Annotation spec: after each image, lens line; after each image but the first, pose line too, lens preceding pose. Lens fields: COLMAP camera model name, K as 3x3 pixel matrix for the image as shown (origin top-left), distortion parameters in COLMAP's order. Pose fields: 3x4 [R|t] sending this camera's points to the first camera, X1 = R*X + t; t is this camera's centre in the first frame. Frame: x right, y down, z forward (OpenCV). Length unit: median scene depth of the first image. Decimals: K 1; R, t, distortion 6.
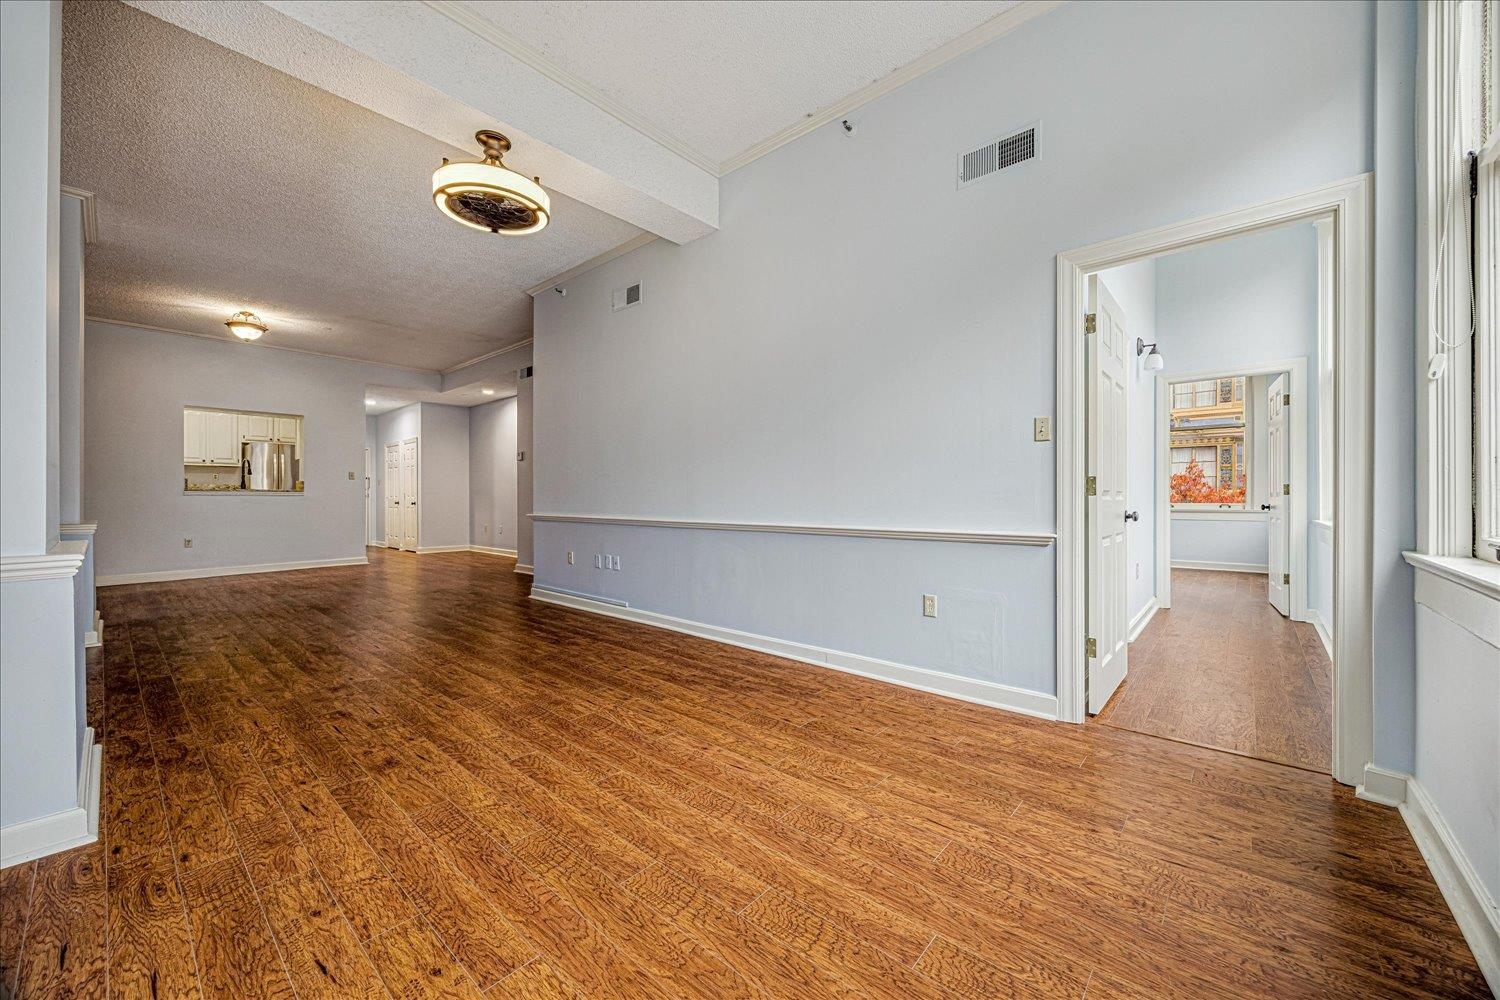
lens RADIAL K [[570.6, 0, 751.9], [0, 570.6, 497.1], [0, 0, 1]] dist [-0.004412, 0.000384]
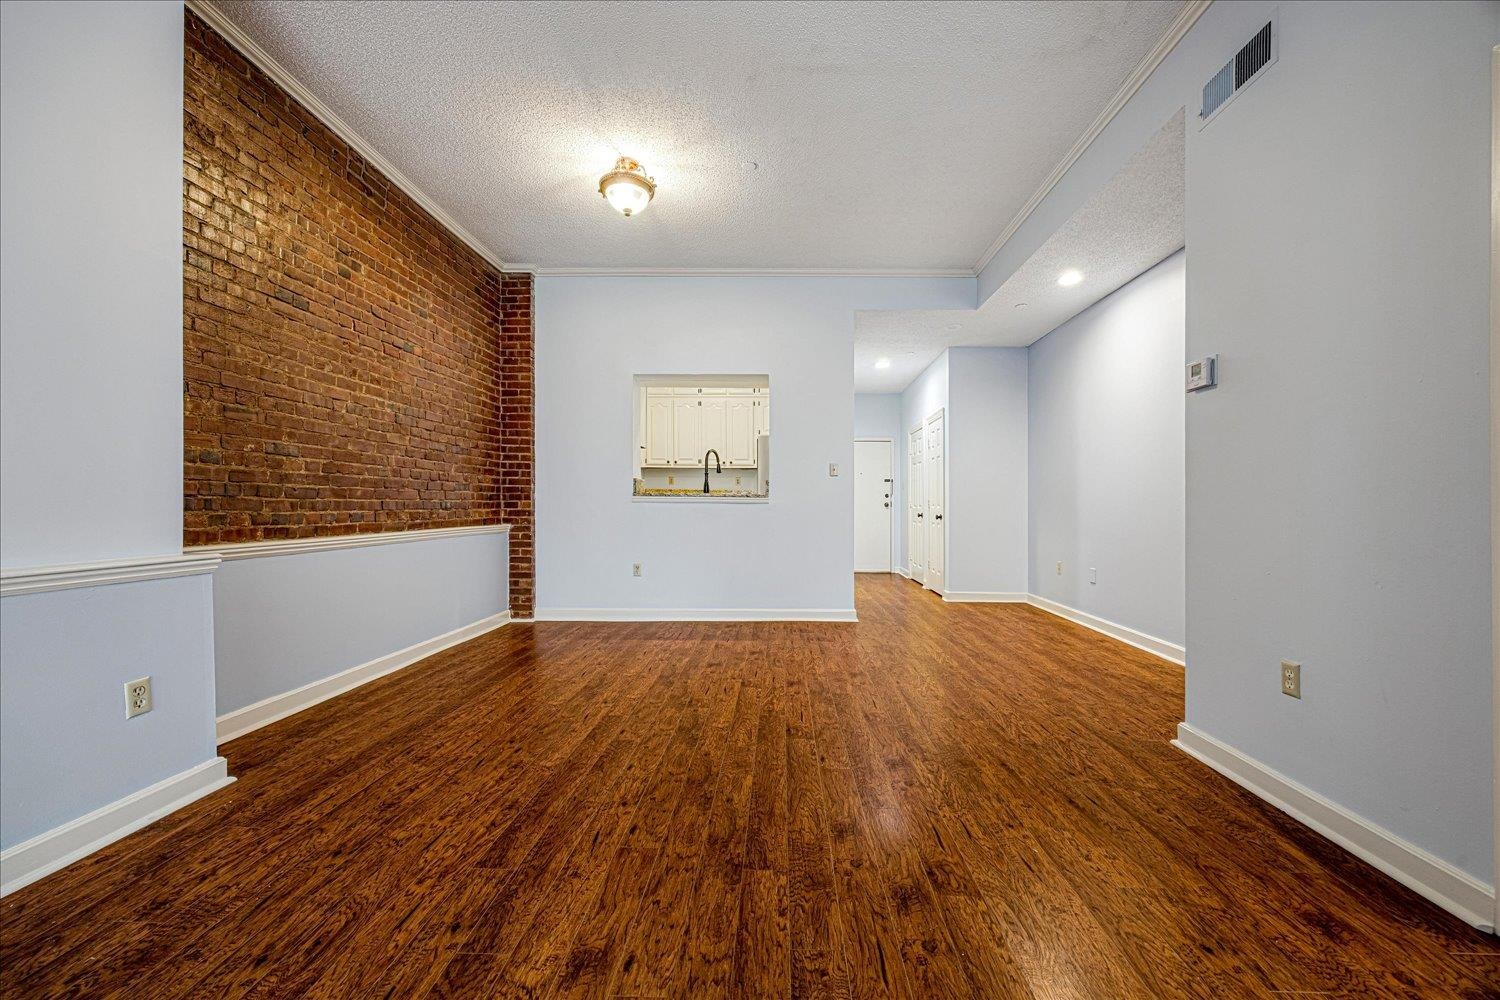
lens RADIAL K [[580.6, 0, 761.3], [0, 580.6, 499.4], [0, 0, 1]] dist [-0.007125, 0.001229]
pose [[0.636032, -0.005153, -0.771645, -0.249759], [-0.005128, 0.999927, -0.010905, -0.000003], [0.771645, 0.010893, 0.635960, 0.487012]]
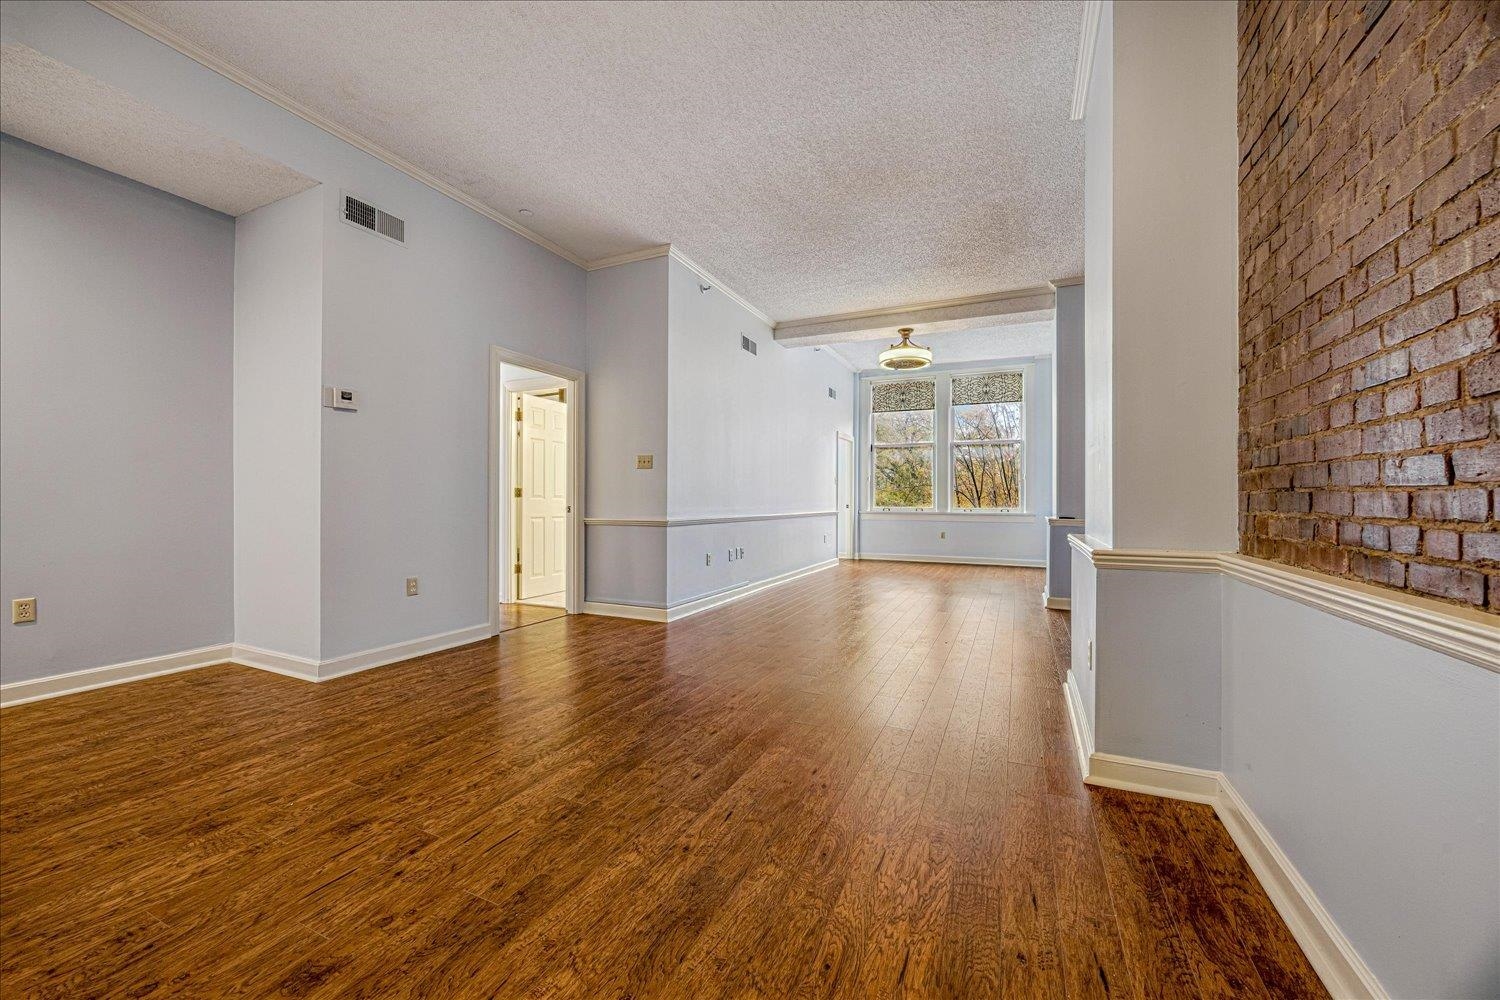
lens RADIAL K [[570.6, 0, 755.9], [0, 570.6, 499.1], [0, 0, 1]] dist [-0.004412, 0.000384]
pose [[-0.288233, -0.000466, 0.957560, -0.709324], [-0.005095, 0.999986, -0.001047, 0.001068], [-0.957547, -0.005181, -0.288232, 0.650119]]
